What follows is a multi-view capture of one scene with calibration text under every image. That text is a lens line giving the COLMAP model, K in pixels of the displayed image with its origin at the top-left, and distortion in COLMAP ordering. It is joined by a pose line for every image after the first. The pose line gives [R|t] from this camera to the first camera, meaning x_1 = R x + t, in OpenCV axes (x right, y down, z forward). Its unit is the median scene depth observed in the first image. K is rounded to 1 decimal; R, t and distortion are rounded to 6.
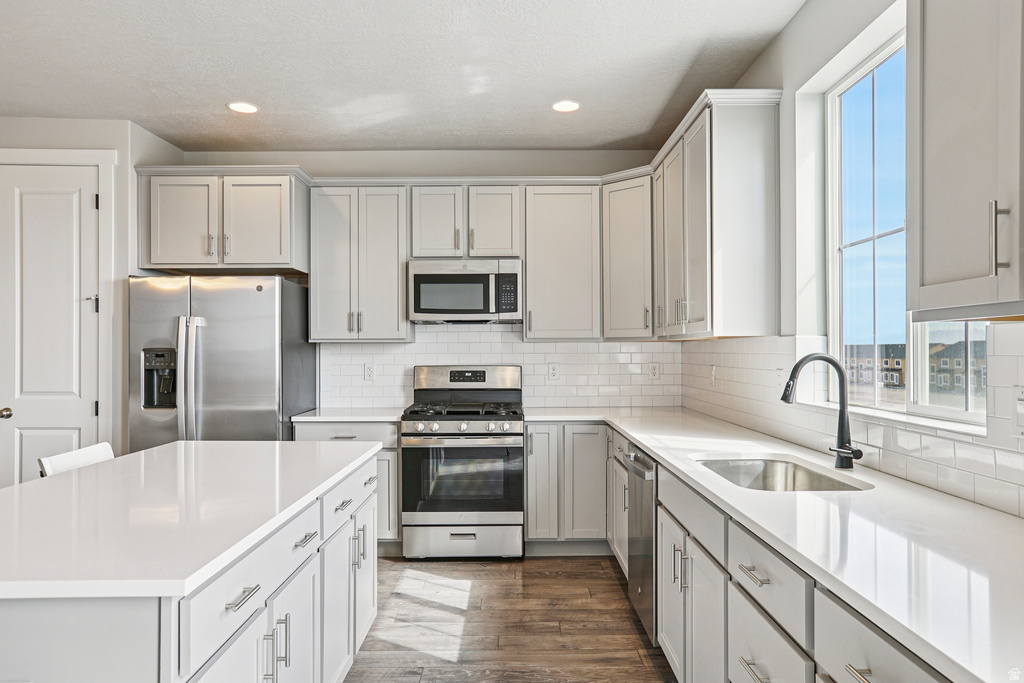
lens RADIAL K [[701.8, 0, 508.1], [0, 701.8, 349.8], [0, 0, 1]] dist [-0.007322, 0.005943]
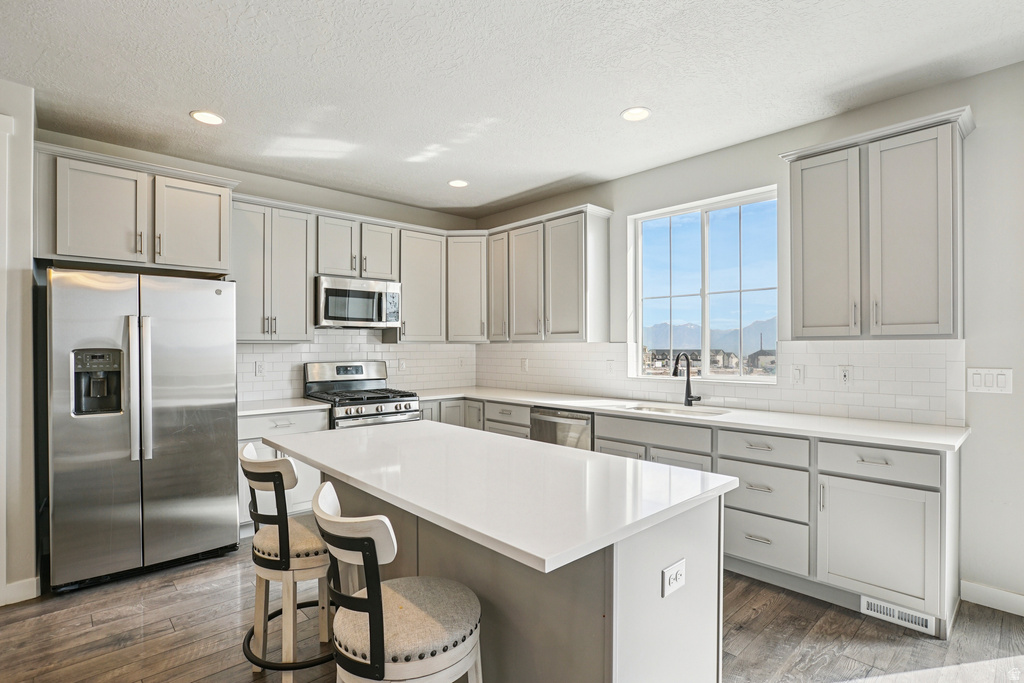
lens RADIAL K [[509.8, 0, 518.6], [0, 509.8, 348.4], [0, 0, 1]] dist [-0.035941, 0.011159]
pose [[0.725860, -0.000972, 0.687842, -0.519013], [-0.002418, 0.999989, 0.003965, -0.006705], [-0.687838, -0.004542, 0.725850, 0.131622]]
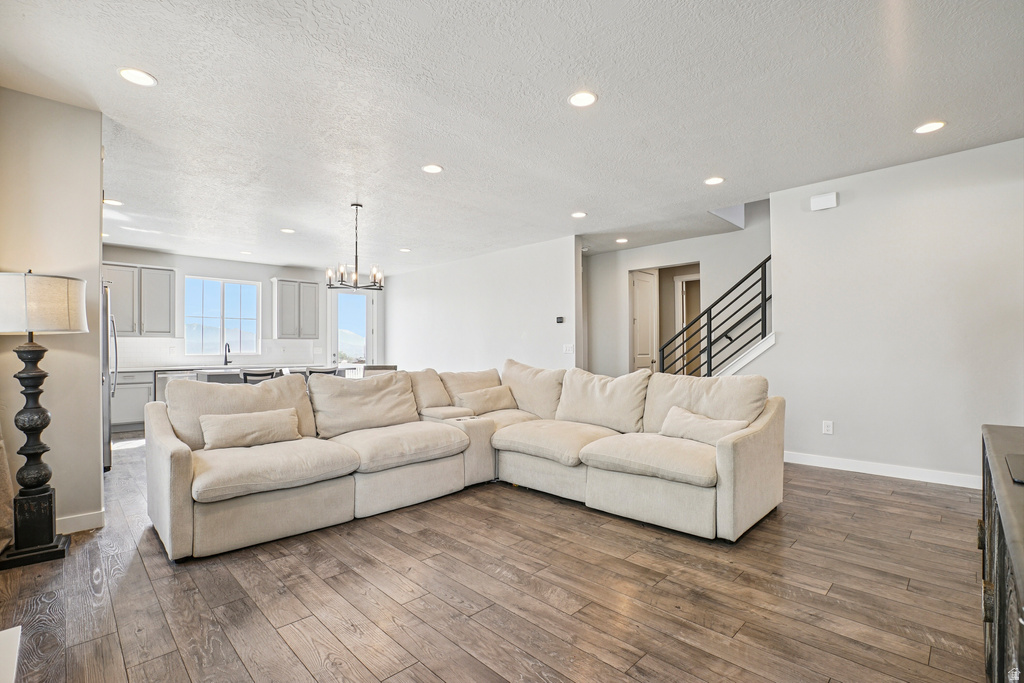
lens RADIAL K [[471.3, 0, 515.3], [0, 471.3, 346.4], [0, 0, 1]] dist [-0.033981, 0.004585]
pose [[-0.708344, 0.010473, 0.705790, -1.835931], [0.004116, 0.999934, -0.010707, 0.040535], [-0.705856, -0.004679, -0.708340, 1.039174]]
